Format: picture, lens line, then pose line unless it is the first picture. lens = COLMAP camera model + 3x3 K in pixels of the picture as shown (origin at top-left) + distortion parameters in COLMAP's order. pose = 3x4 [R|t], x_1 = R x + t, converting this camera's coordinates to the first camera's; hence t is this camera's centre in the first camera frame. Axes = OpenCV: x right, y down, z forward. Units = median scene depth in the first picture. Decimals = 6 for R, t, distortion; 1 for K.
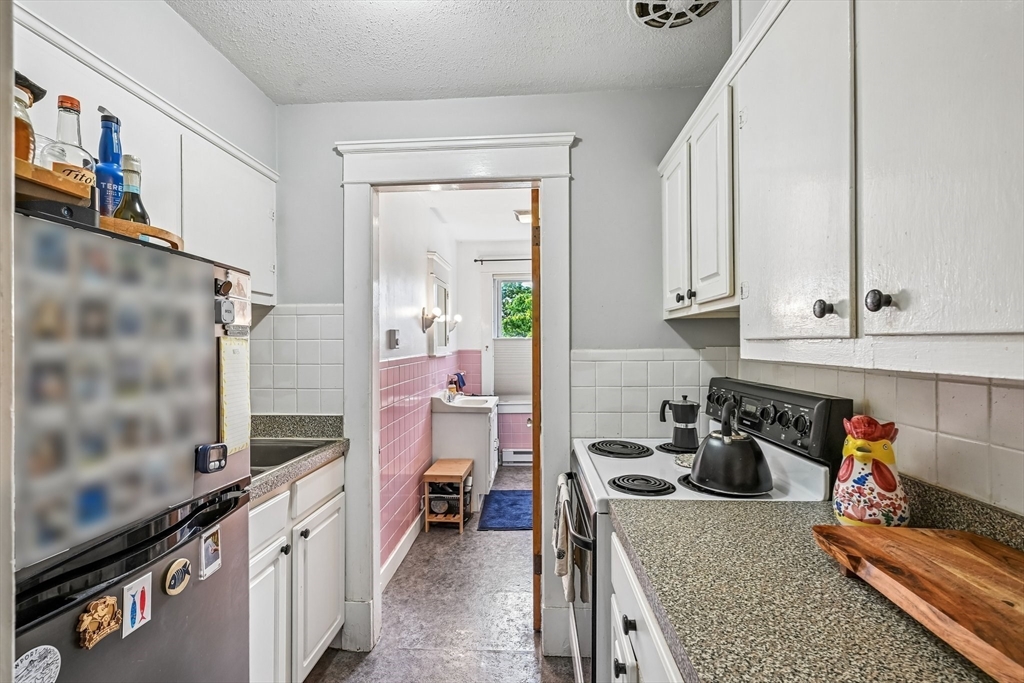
lens RADIAL K [[457.8, 0, 510.7], [0, 457.8, 343.2], [0, 0, 1]] dist [-0.000598, -0.001257]
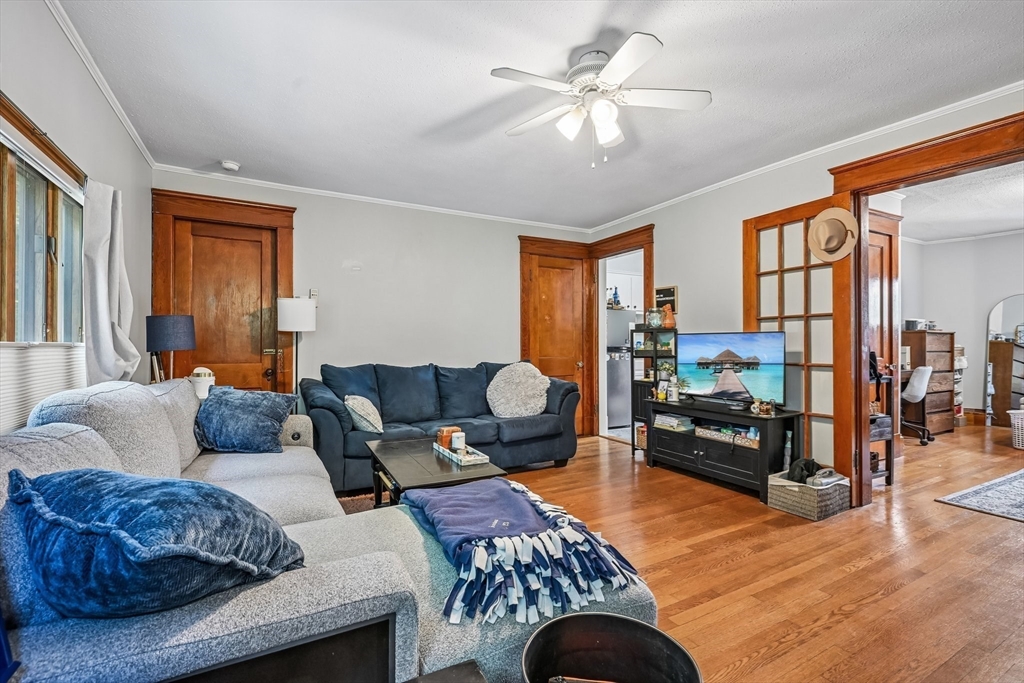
lens RADIAL K [[457.8, 0, 514.1], [0, 457.8, 343.7], [0, 0, 1]] dist [-0.000598, -0.001257]
pose [[0.535732, -0.000567, -0.844388, 4.501837], [0.006288, 0.999975, 0.003318, 0.290891], [0.844364, -0.007087, 0.535722, -4.342945]]
